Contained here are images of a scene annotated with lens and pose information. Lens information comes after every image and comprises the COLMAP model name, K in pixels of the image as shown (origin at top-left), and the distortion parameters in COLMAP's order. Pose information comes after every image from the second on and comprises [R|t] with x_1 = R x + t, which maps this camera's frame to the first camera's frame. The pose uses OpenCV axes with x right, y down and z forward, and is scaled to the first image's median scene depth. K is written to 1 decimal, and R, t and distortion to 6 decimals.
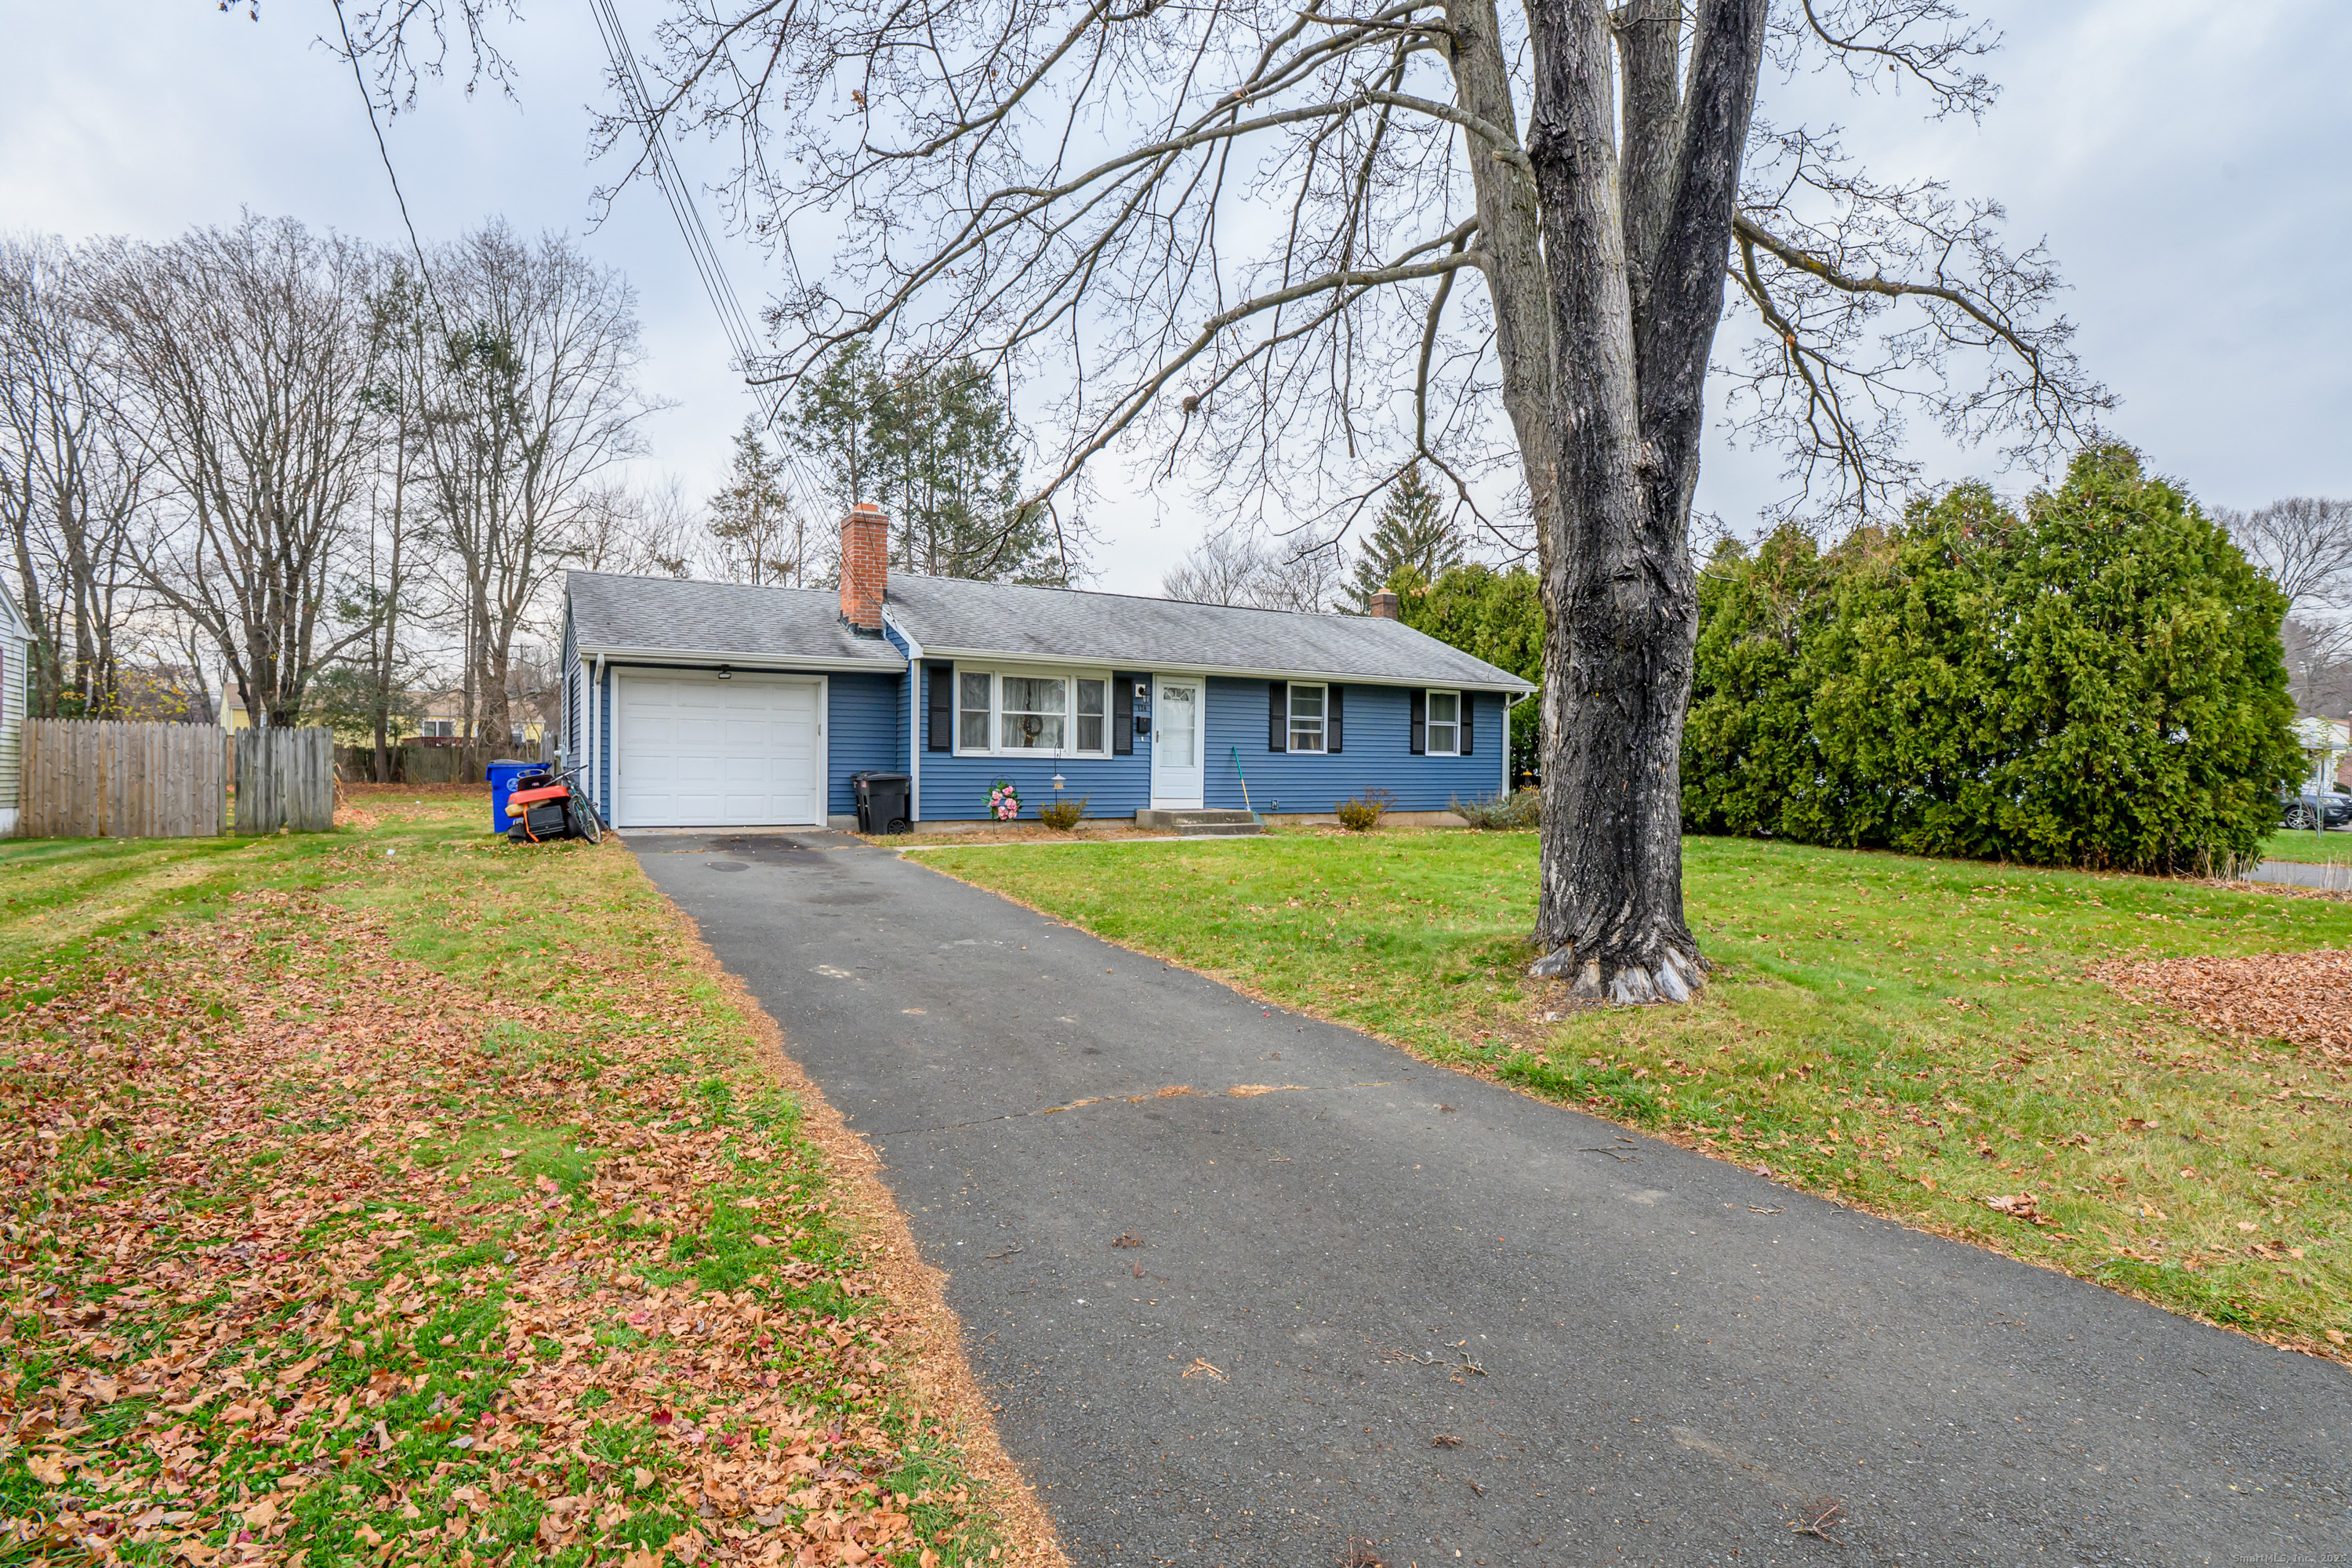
lens RADIAL K [[1166.3, 0, 1176.2], [0, 1166.3, 773.0], [0, 0, 1]] dist [-0.026884, -0.000852]
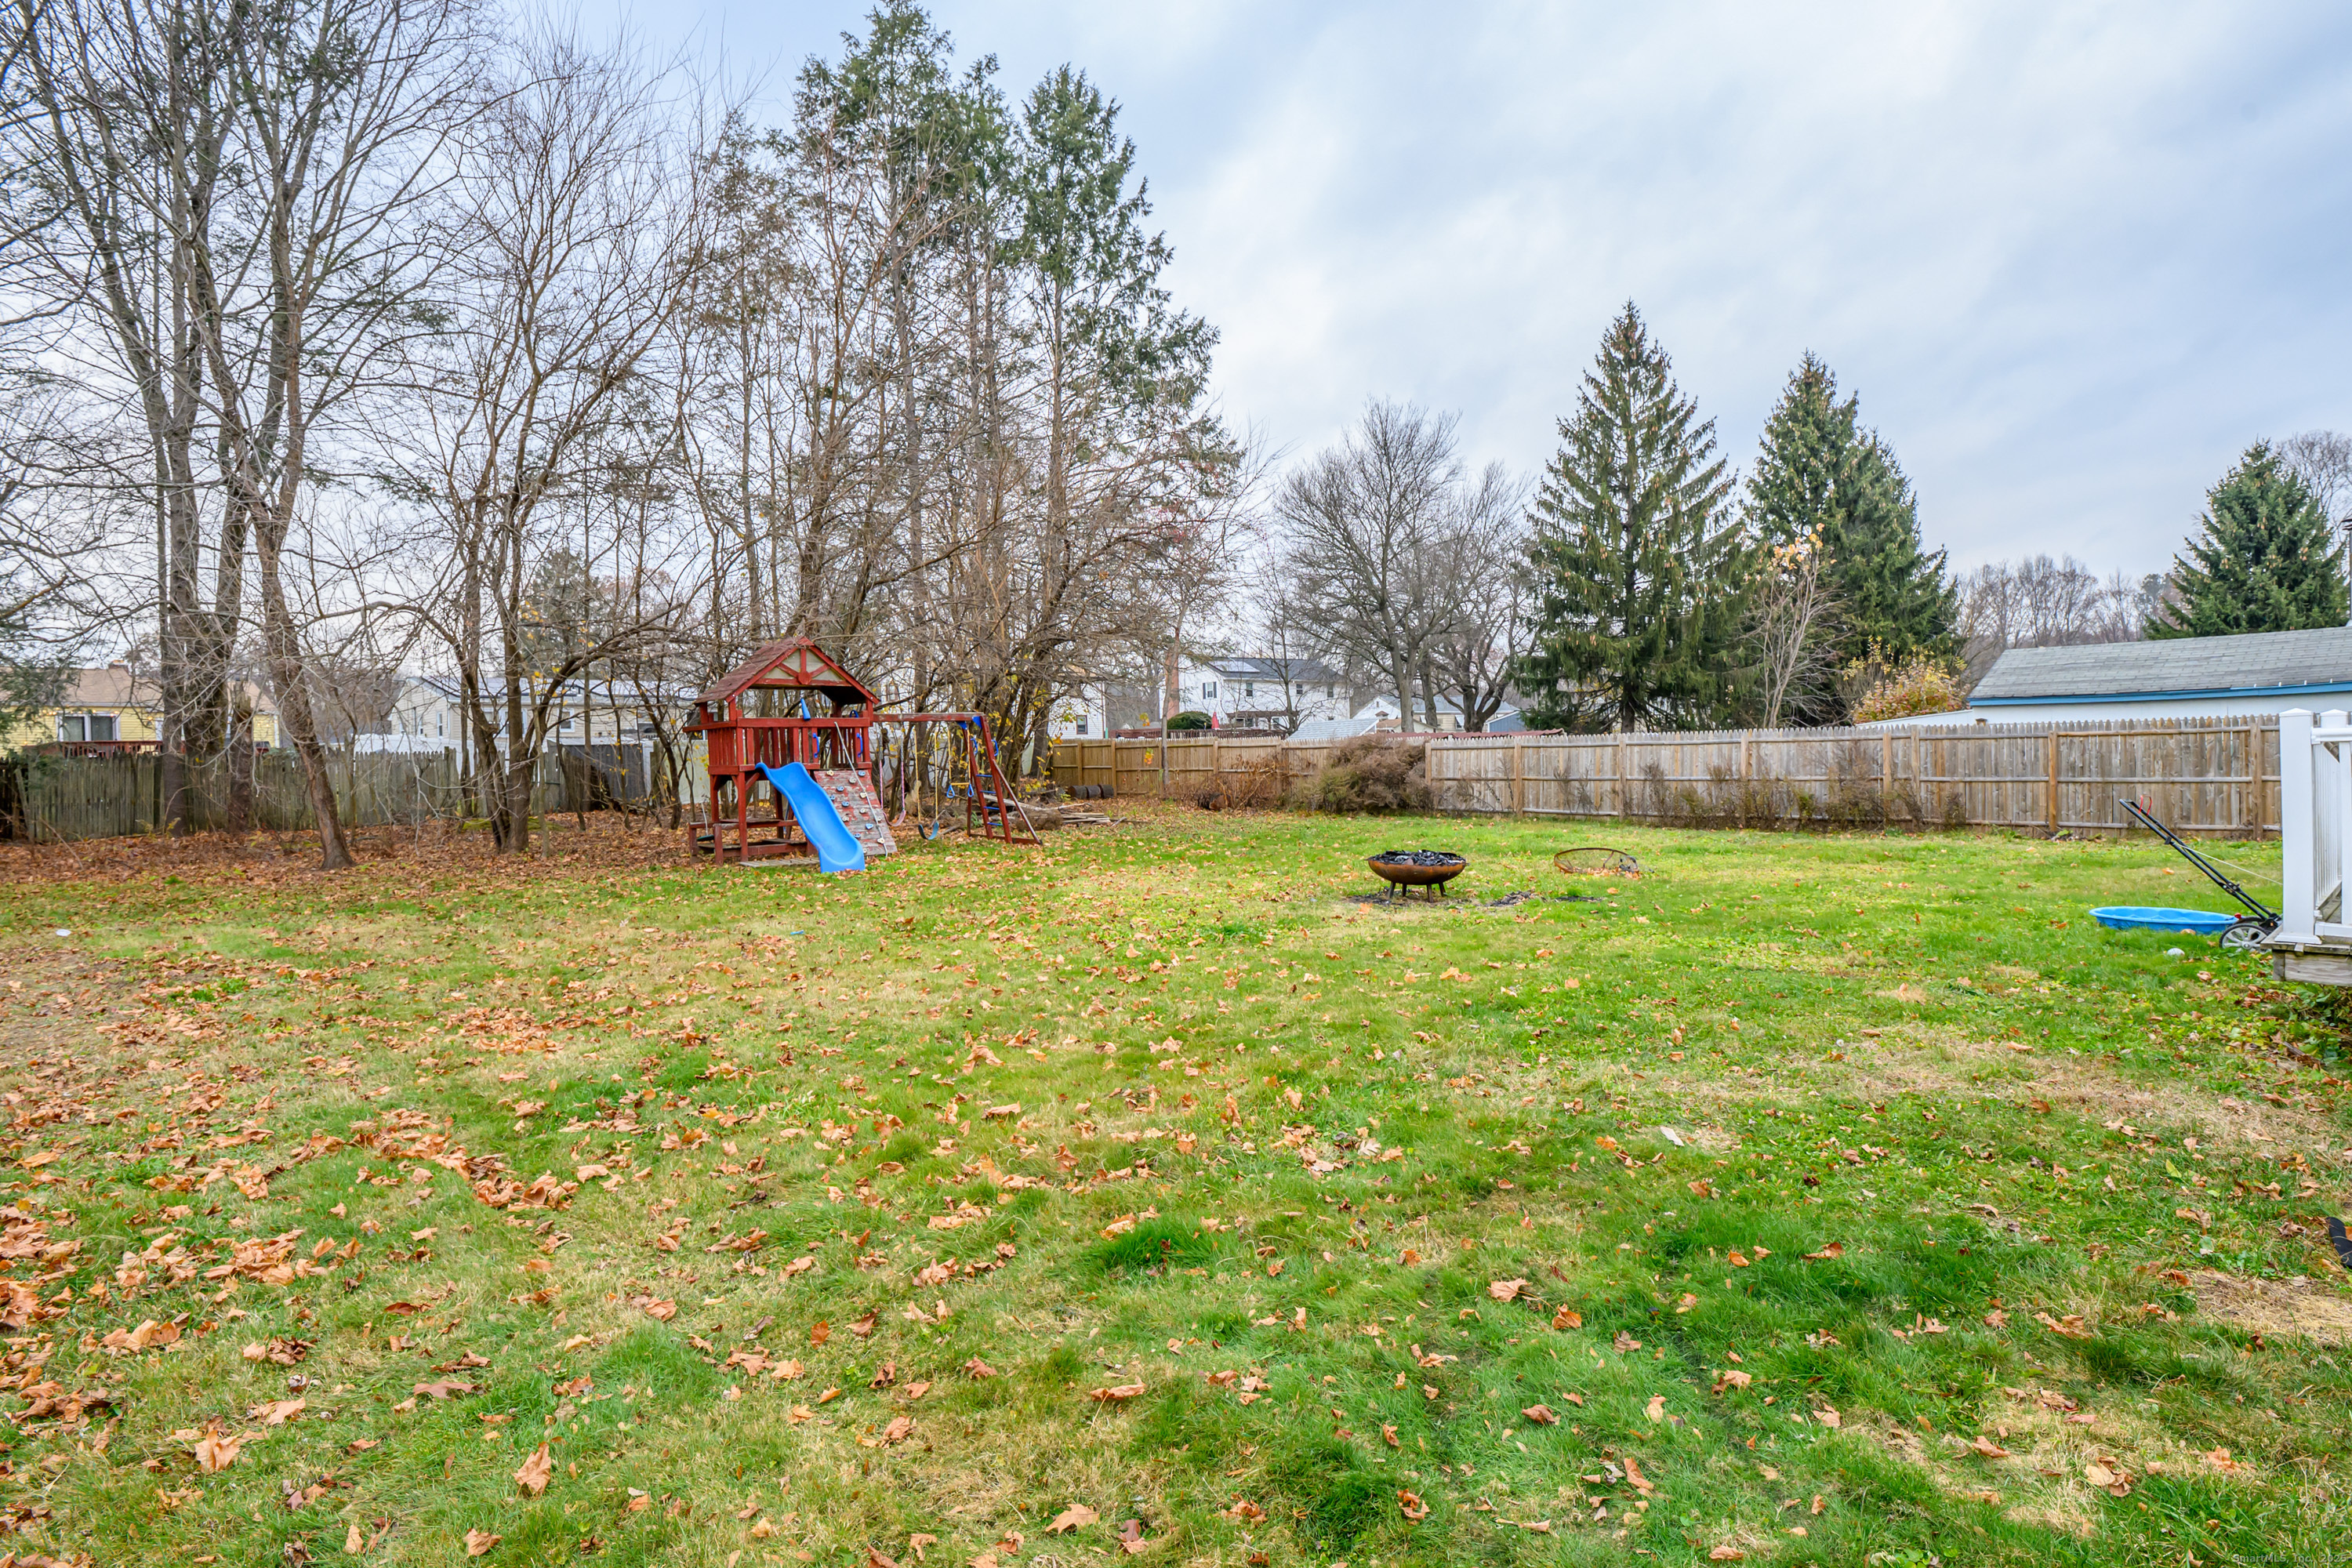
lens RADIAL K [[1194.9, 0, 1152.9], [0, 1194.9, 788.3], [0, 0, 1]] dist [-0.024950, -0.002110]
pose [[0.983870, -0.036389, 0.175143, -0.704311], [0.032470, 0.999155, 0.025189, -0.018764], [-0.175912, -0.019095, 0.984221, 1.062942]]
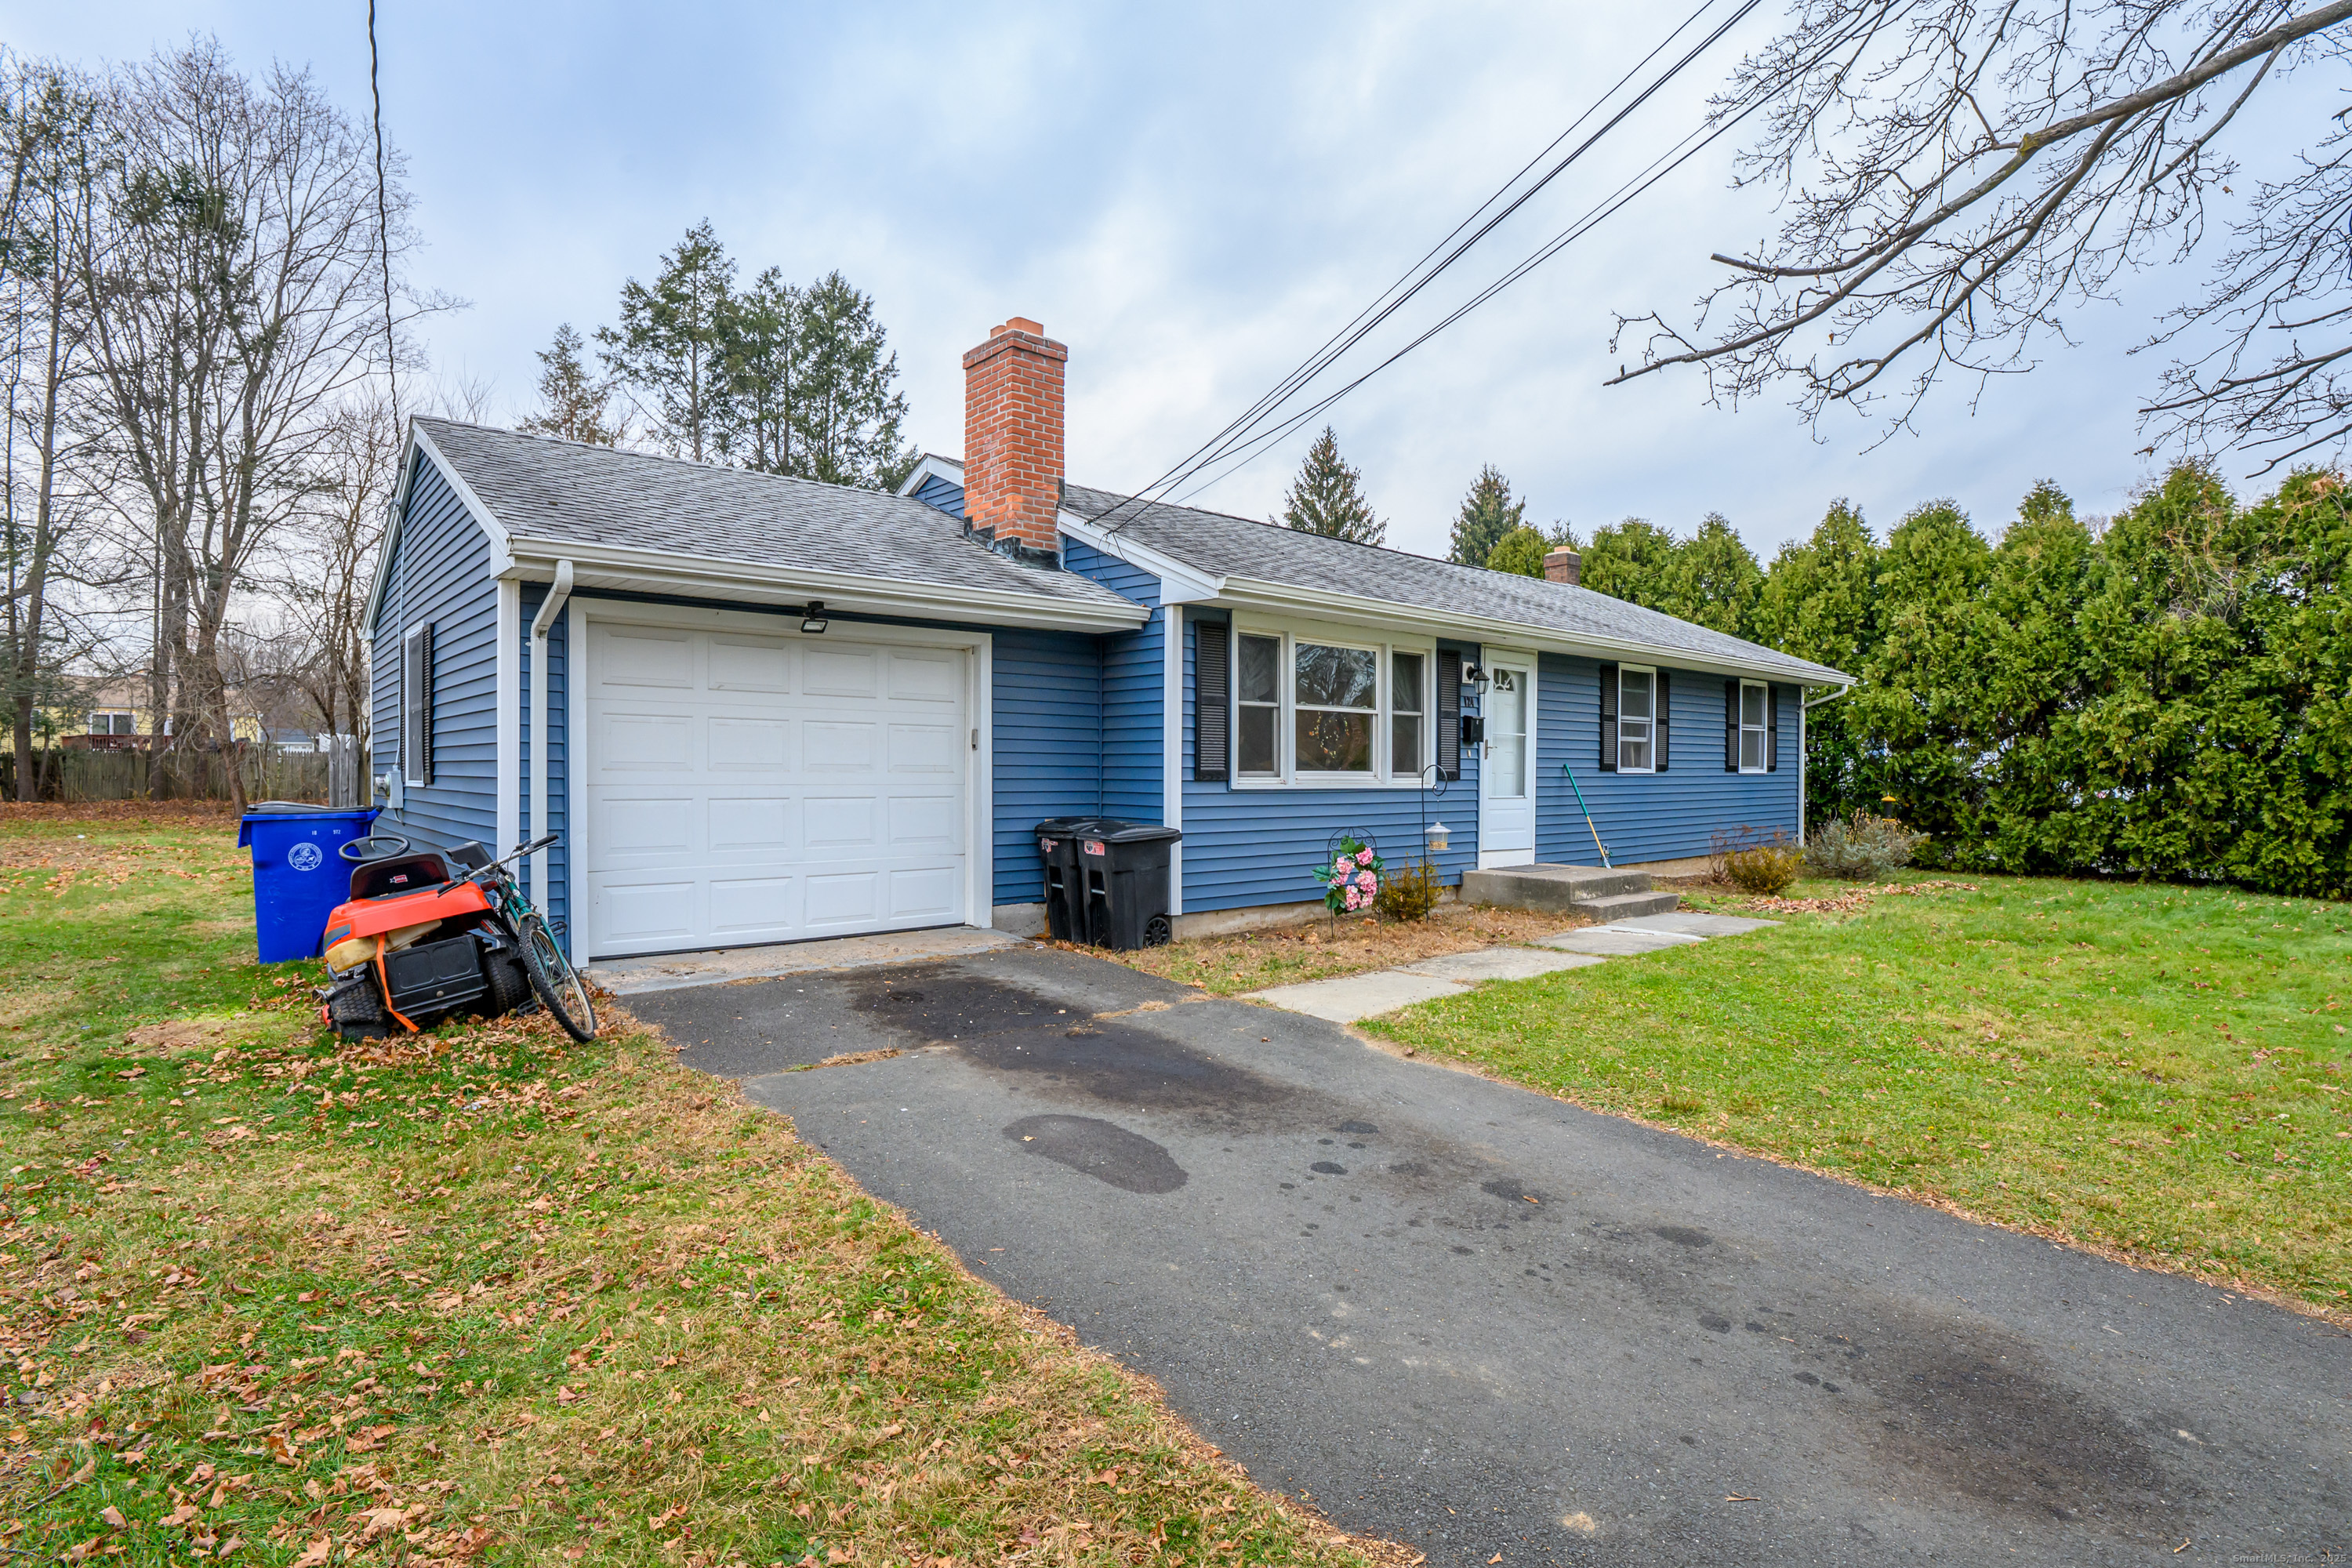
lens RADIAL K [[1170.7, 0, 1194.5], [0, 1170.7, 771.4], [0, 0, 1]] dist [-0.027103, -0.001716]
pose [[0.981891, -0.003692, 0.189408, -0.238439], [0.003396, 0.999992, 0.001889, -0.018442], [-0.189414, -0.001212, 0.981897, 0.367987]]
